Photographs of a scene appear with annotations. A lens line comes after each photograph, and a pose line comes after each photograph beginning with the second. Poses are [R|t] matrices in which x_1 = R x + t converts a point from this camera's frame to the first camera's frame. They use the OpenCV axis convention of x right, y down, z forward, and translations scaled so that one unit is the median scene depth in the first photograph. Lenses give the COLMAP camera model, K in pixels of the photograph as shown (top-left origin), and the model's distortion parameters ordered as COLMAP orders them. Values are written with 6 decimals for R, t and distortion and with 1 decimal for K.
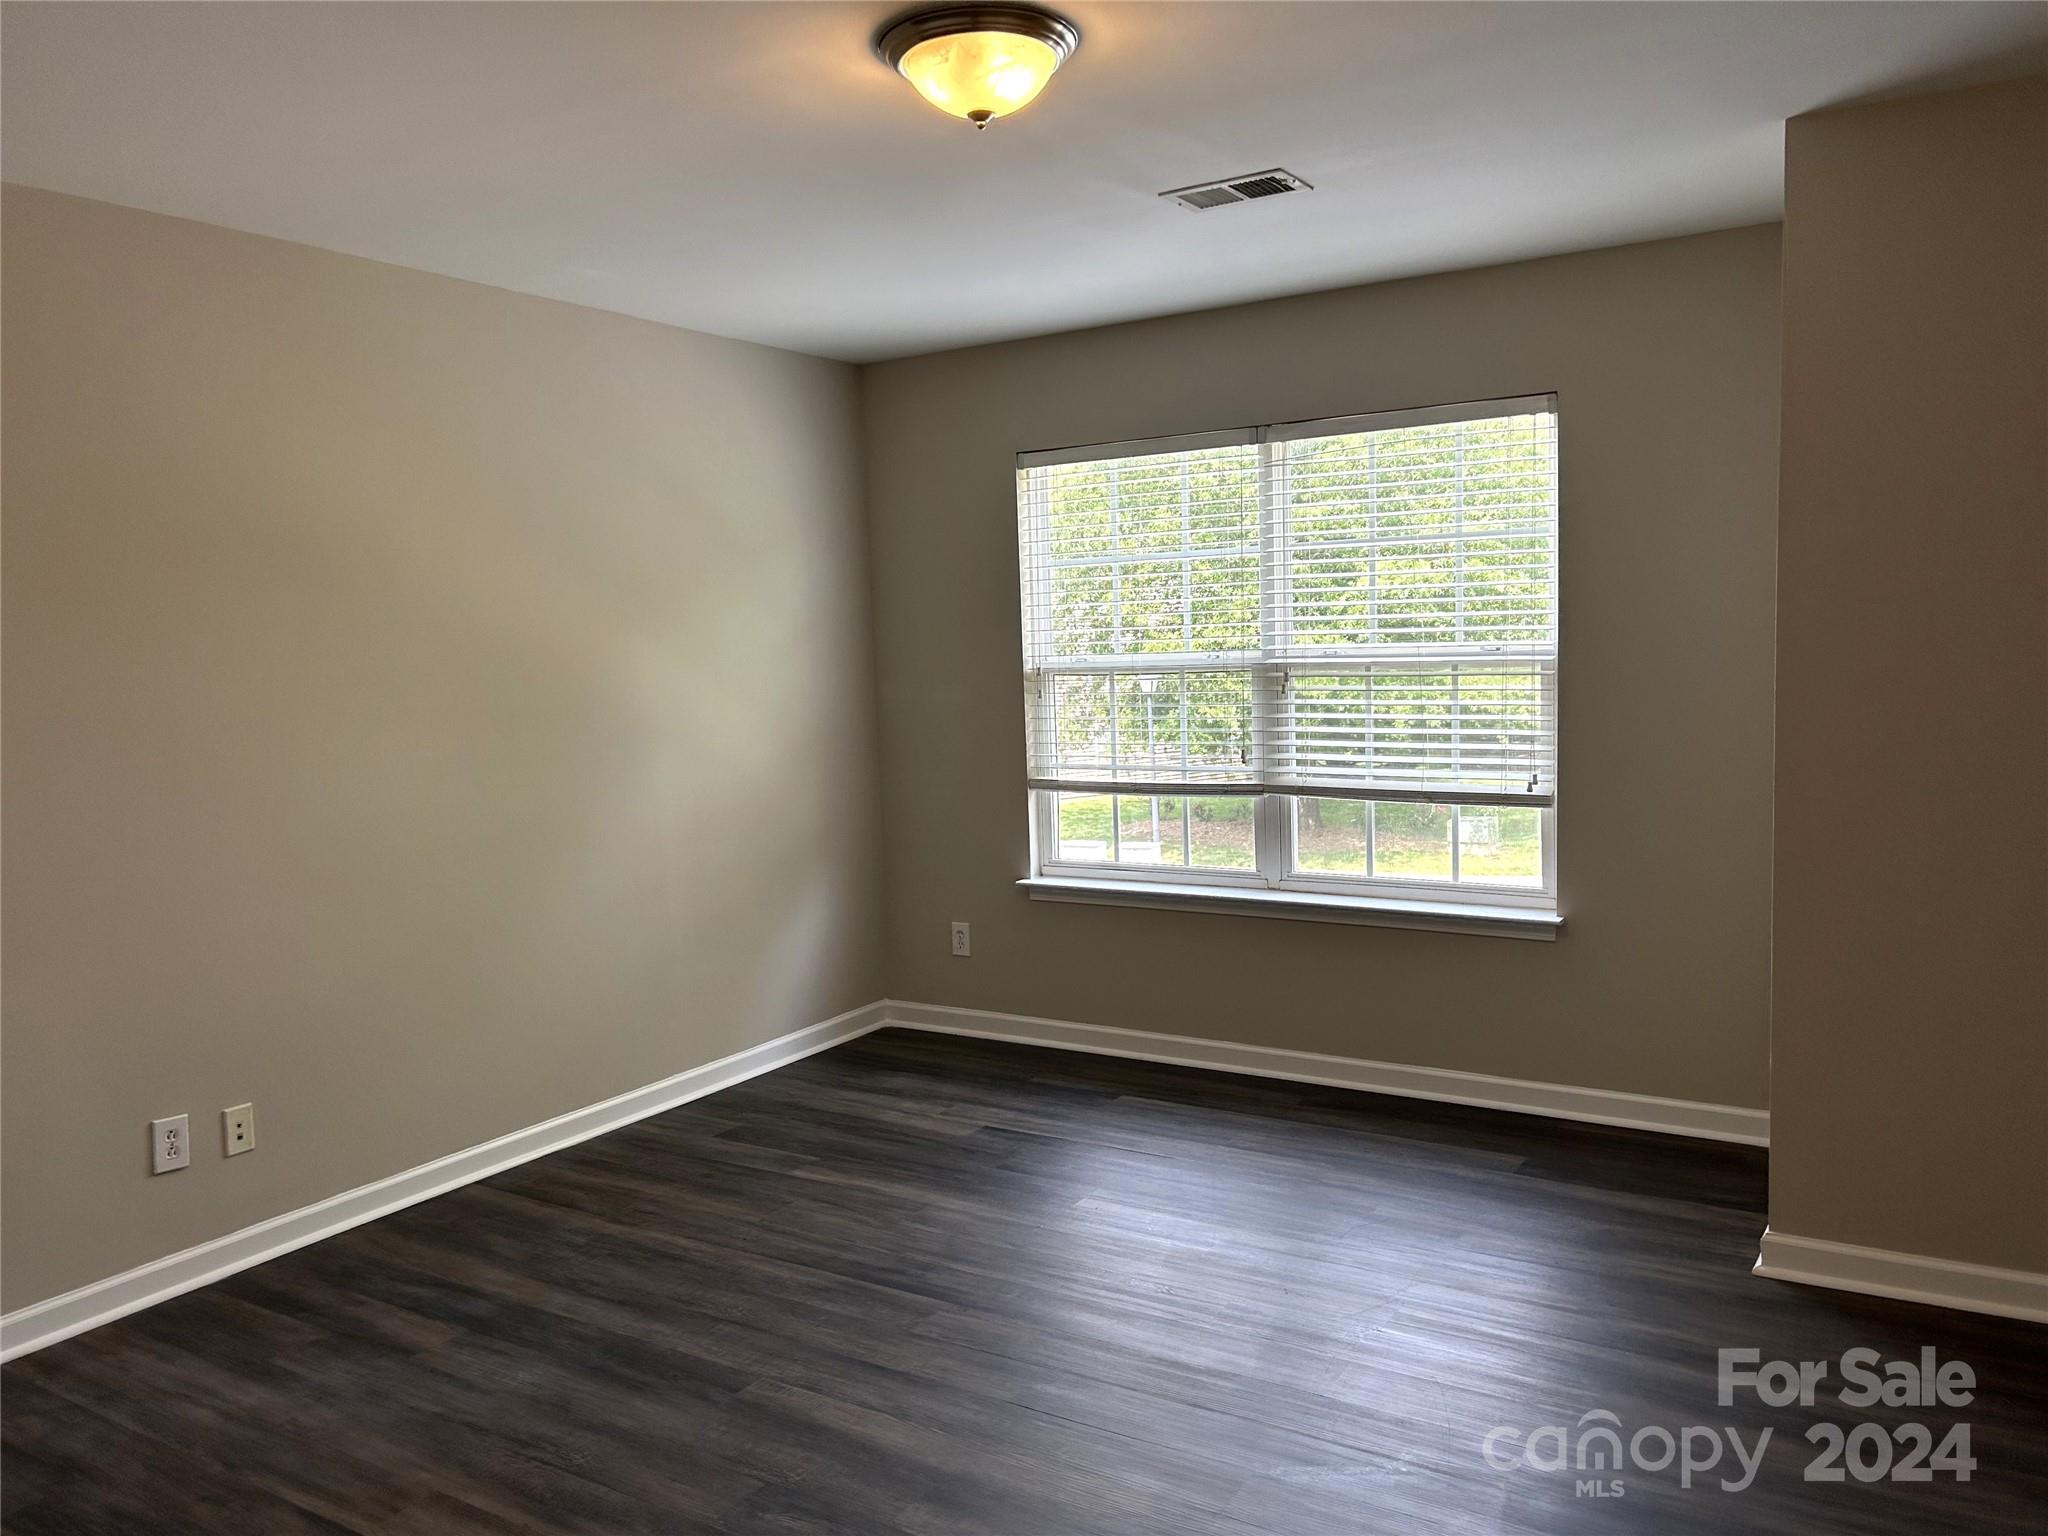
lens RADIAL K [[1549.2, 0, 1023.8], [0, 1549.2, 782.0], [0, 0, 1]] dist [0.059715, -0.090689]
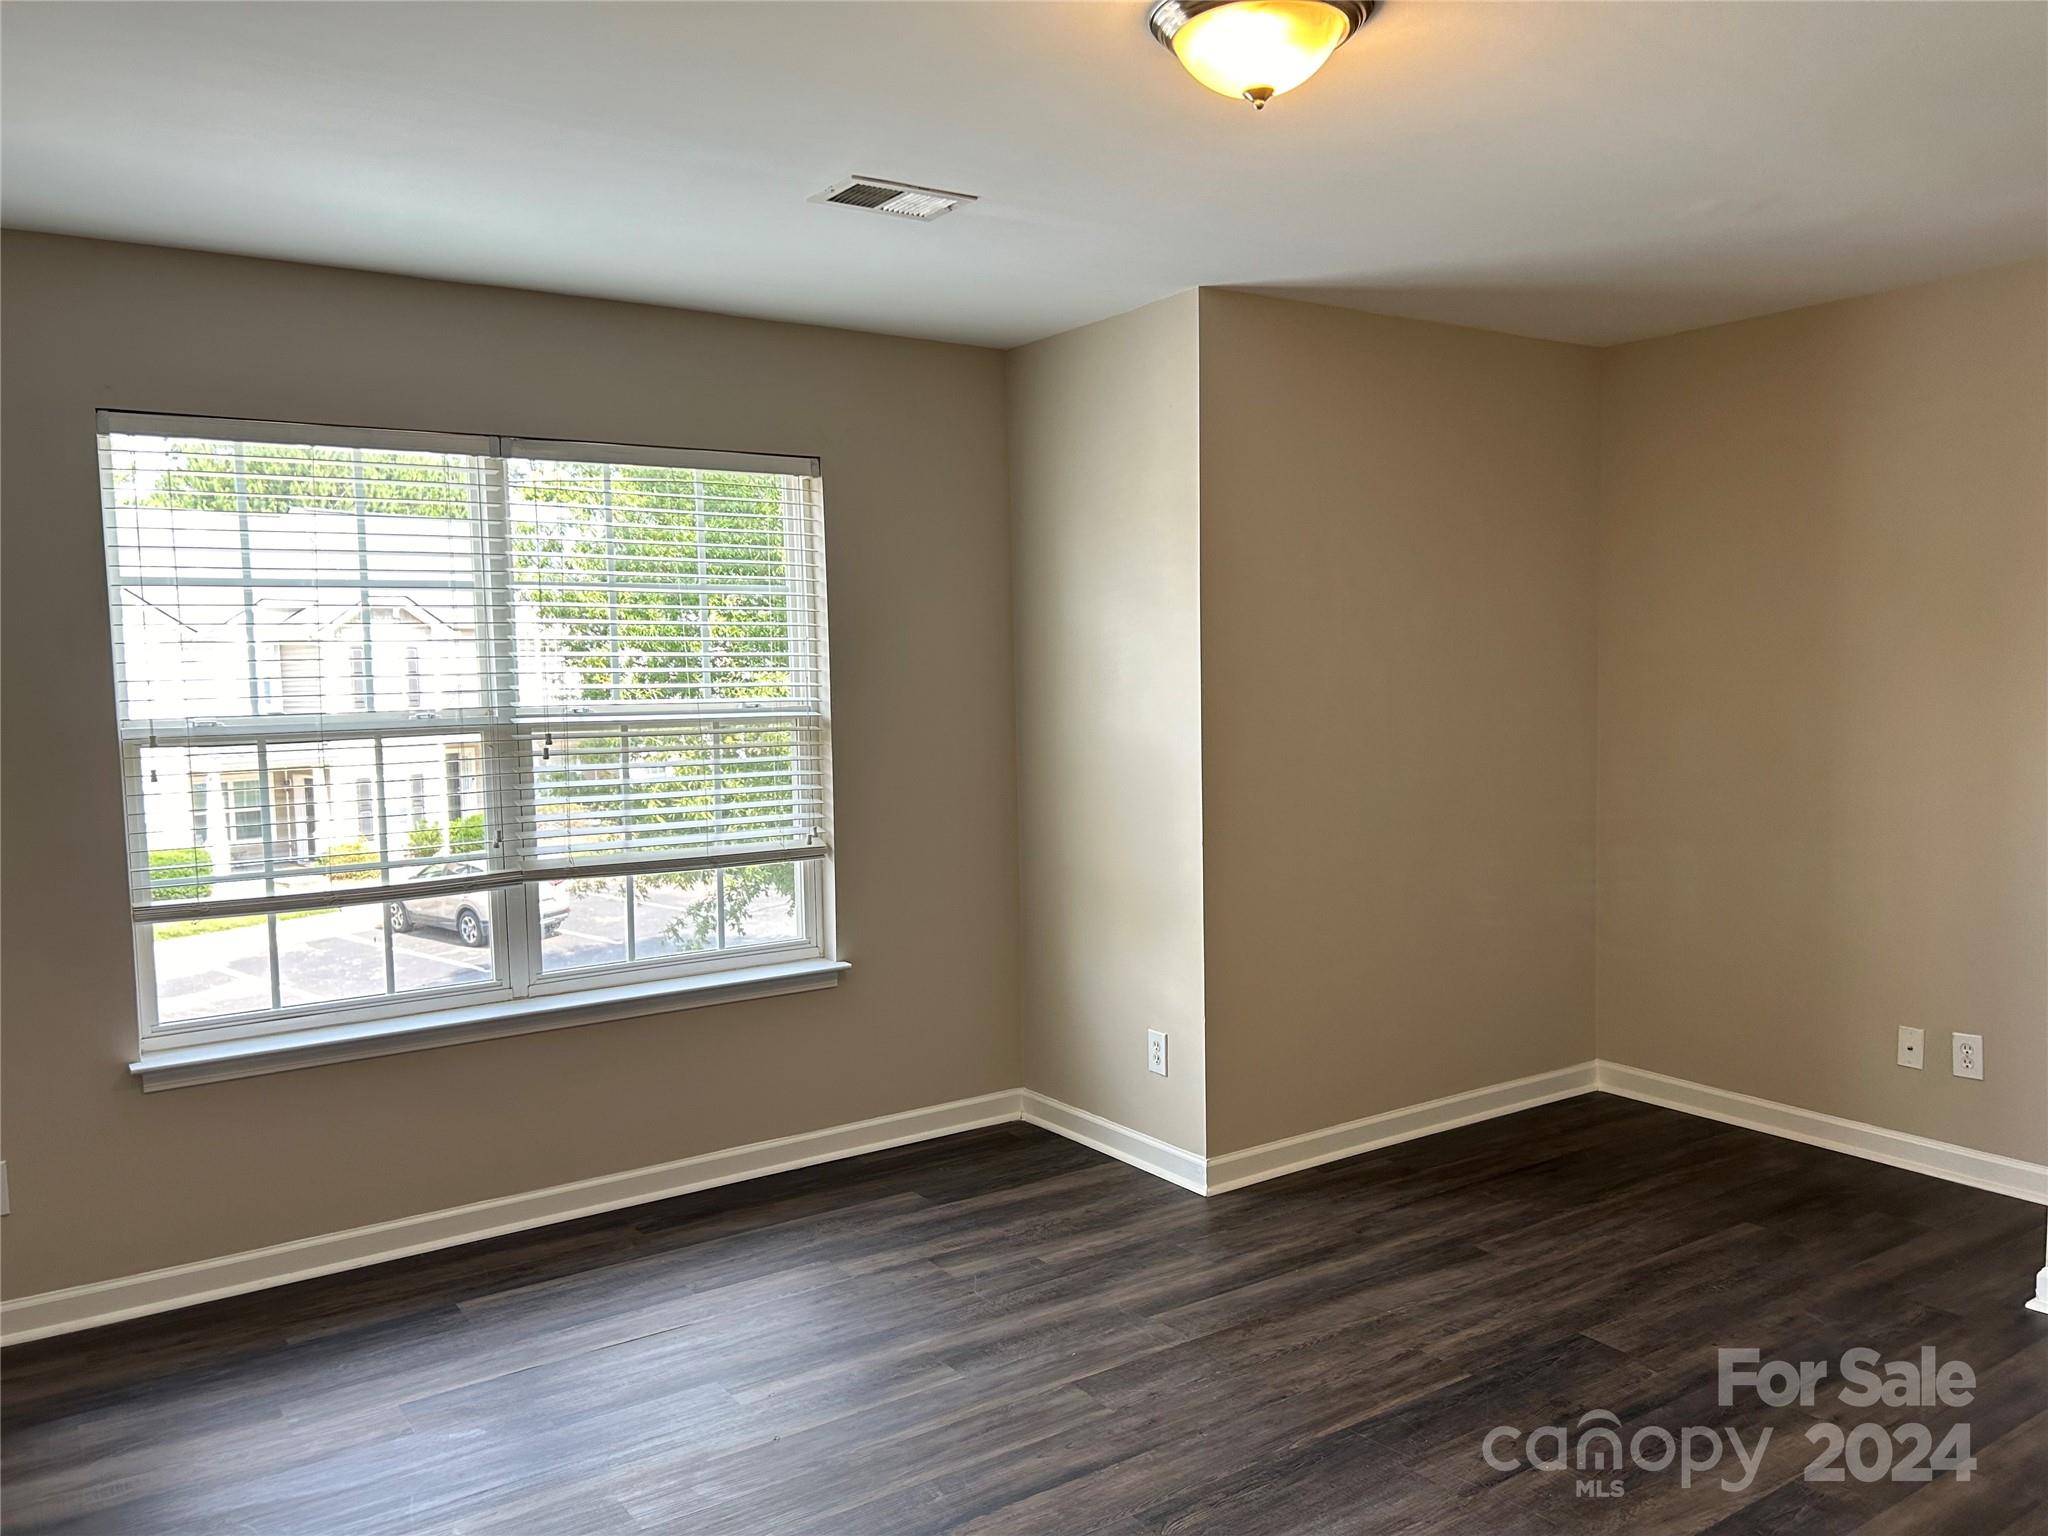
lens RADIAL K [[1549.2, 0, 1023.8], [0, 1549.2, 782.0], [0, 0, 1]] dist [0.059715, -0.090689]
pose [[0.382685, -0.043318, 0.922863, -0.523983], [0.094666, 0.995481, 0.007471, -0.027262], [-0.919016, 0.084505, 0.385056, 0.453480]]
